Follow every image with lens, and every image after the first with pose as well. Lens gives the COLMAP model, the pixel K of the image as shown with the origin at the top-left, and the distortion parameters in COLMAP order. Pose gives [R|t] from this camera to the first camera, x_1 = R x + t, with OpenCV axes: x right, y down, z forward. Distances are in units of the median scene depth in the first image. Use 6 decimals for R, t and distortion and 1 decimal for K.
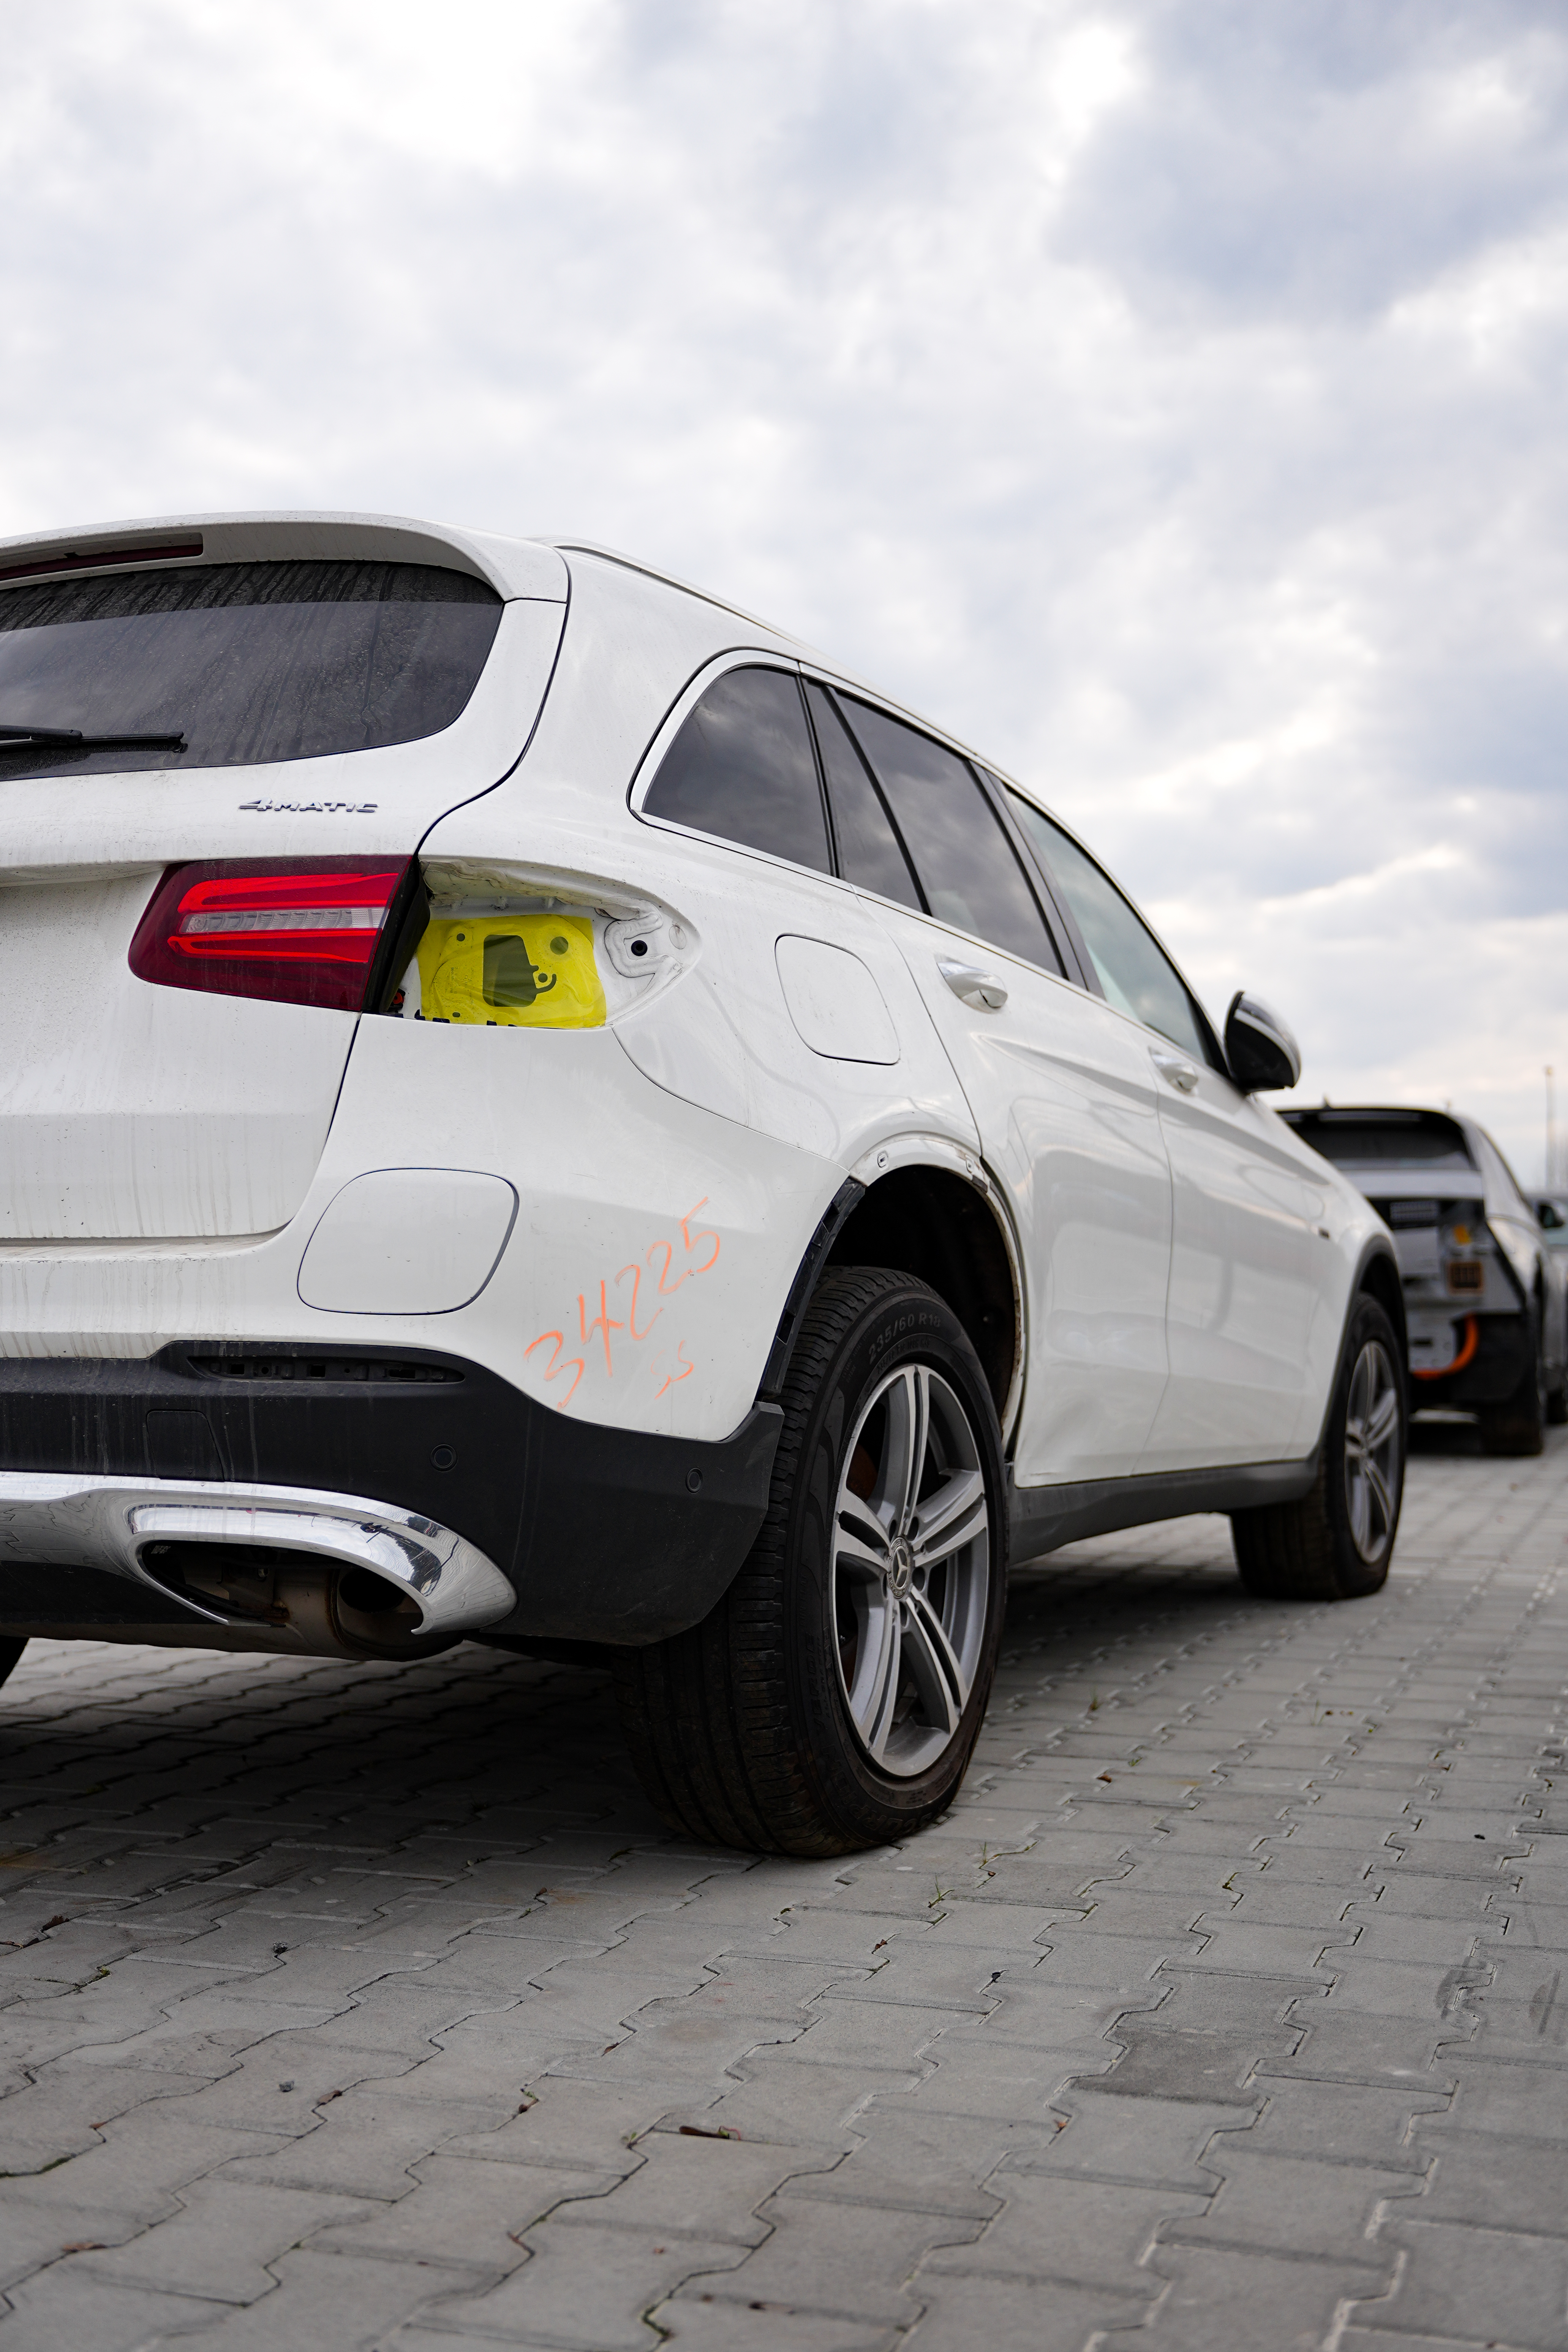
lens RADIAL K [[2423.4, 0, 785.0], [0, 2423.4, 1170.8], [0, 0, 1]] dist [-0.009975, 0.000000]
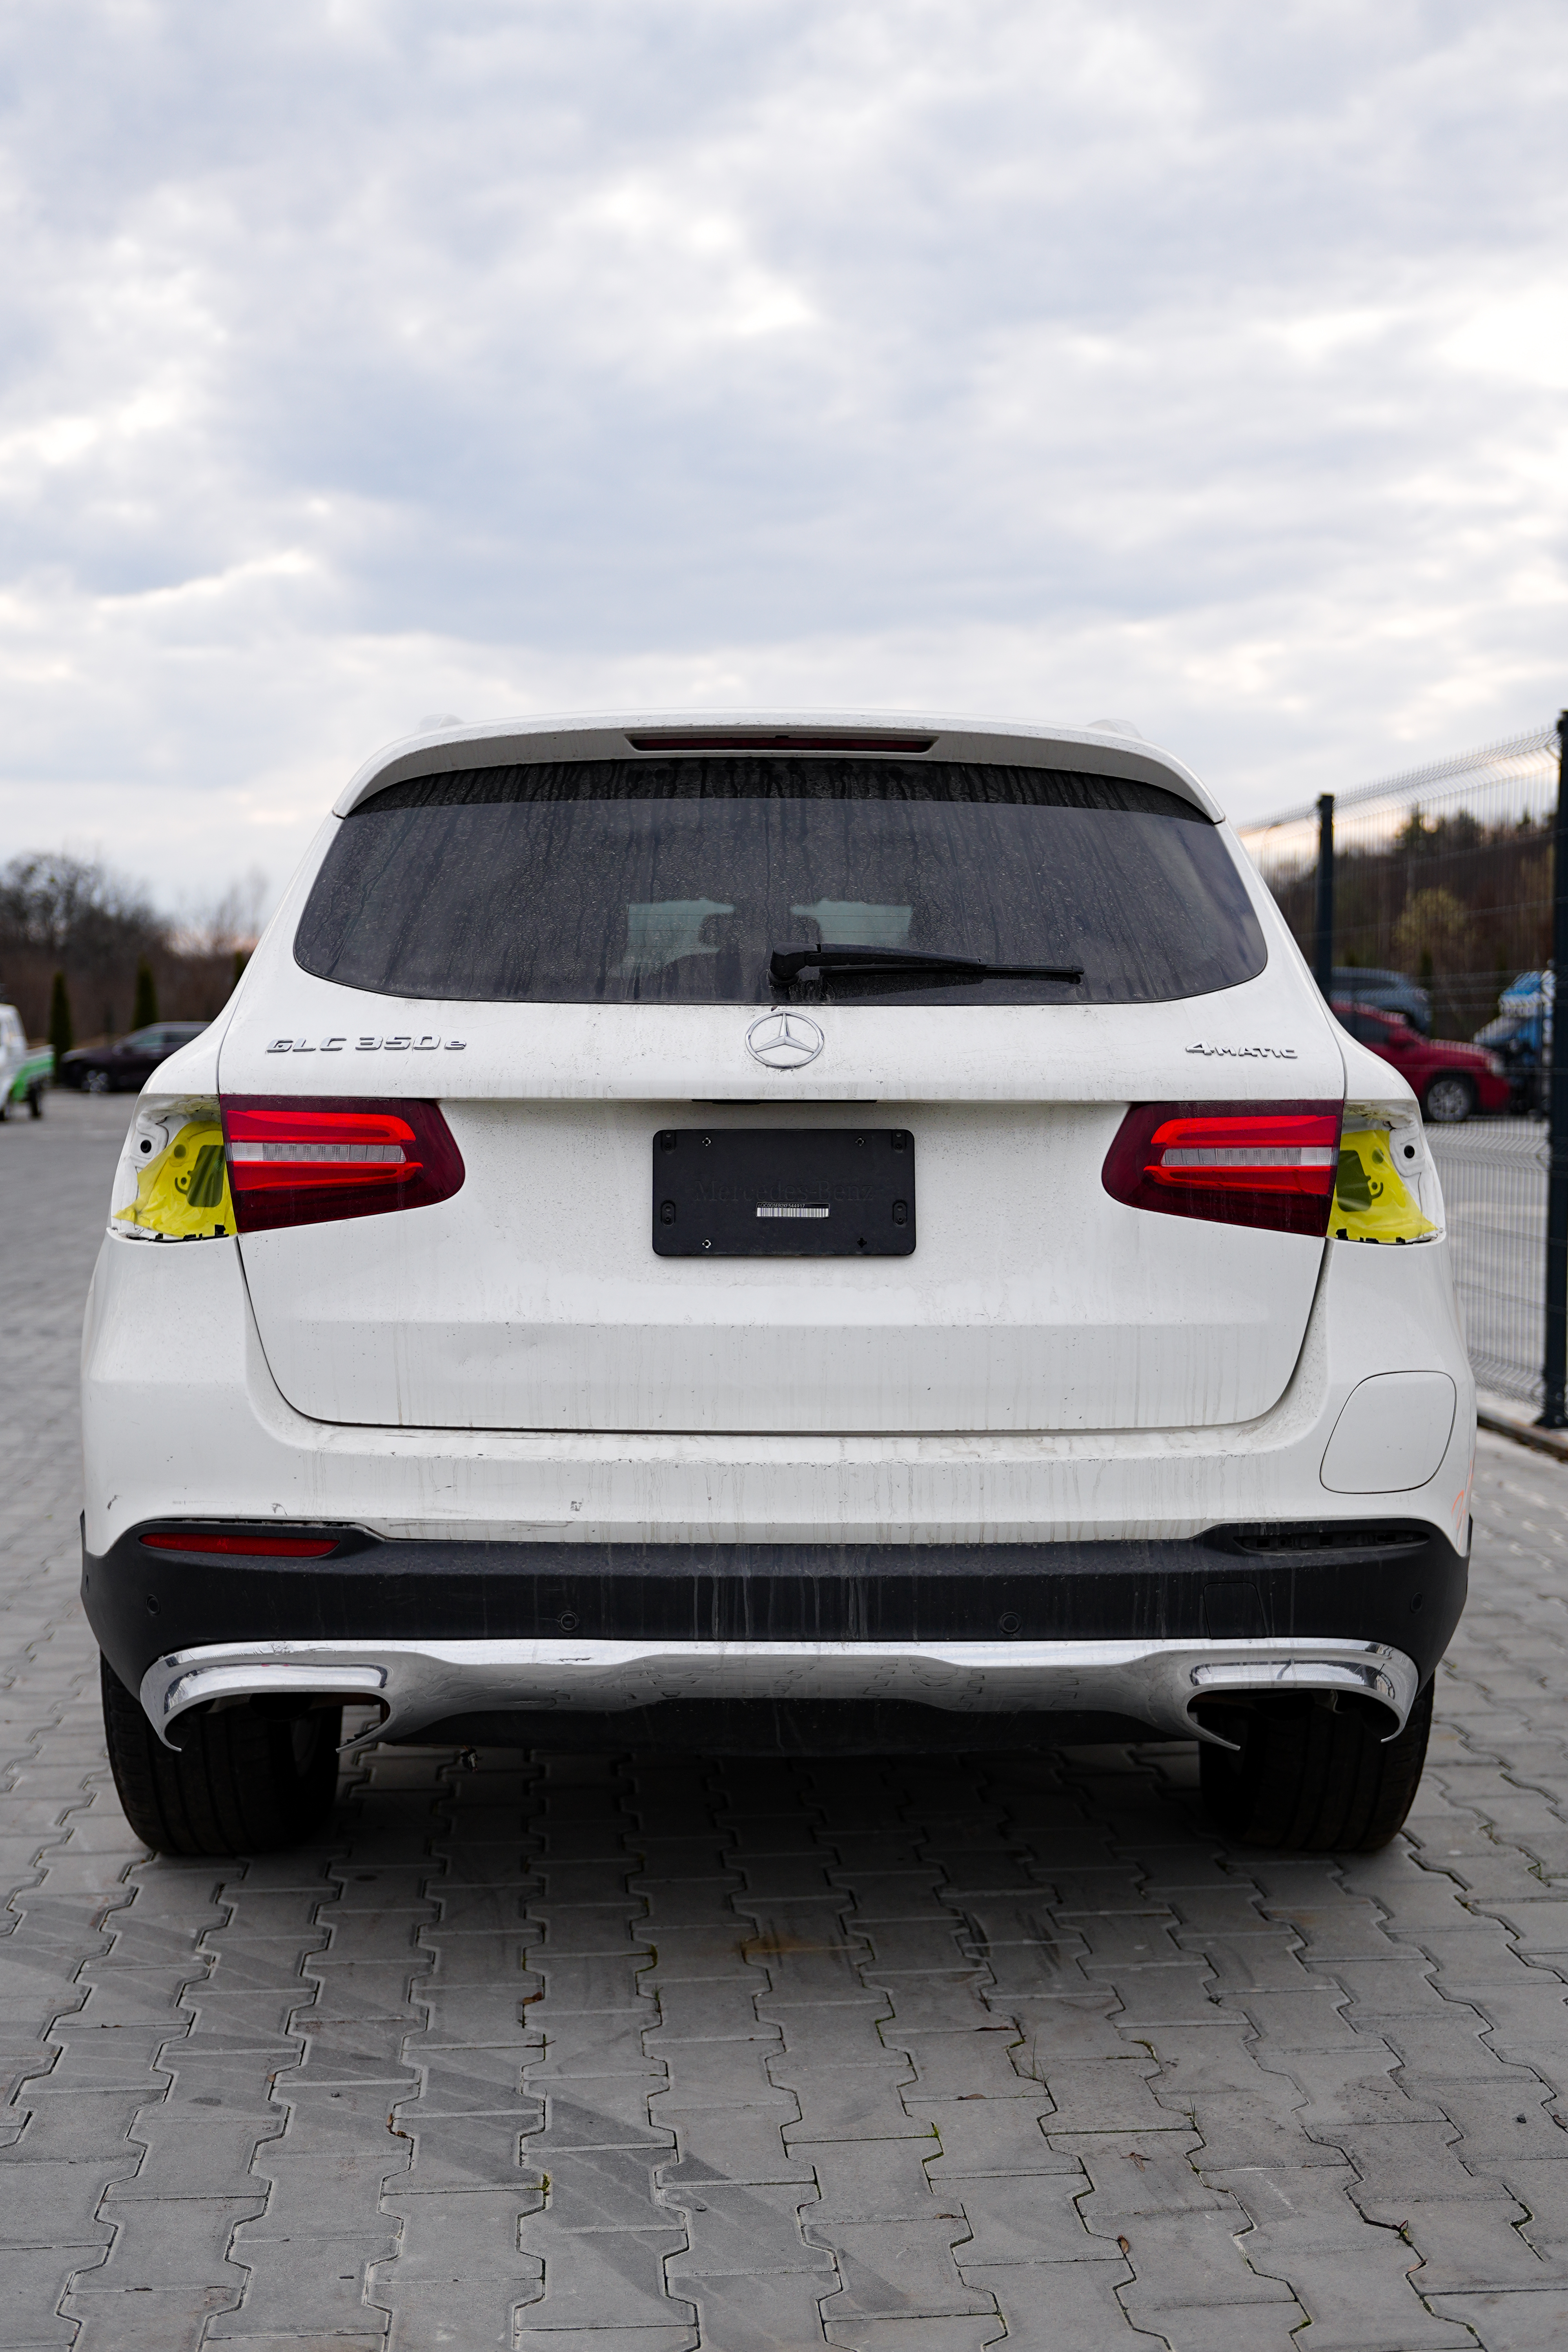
lens RADIAL K [[2593.8, 0, 782.9], [0, 2593.8, 1181.8], [0, 0, 1]] dist [0.004399, 0.000000]
pose [[0.916144, -0.022061, 0.400242, -0.918867], [-0.018585, 0.995073, 0.097388, -0.209418], [-0.400418, -0.096660, 0.911220, -0.060414]]
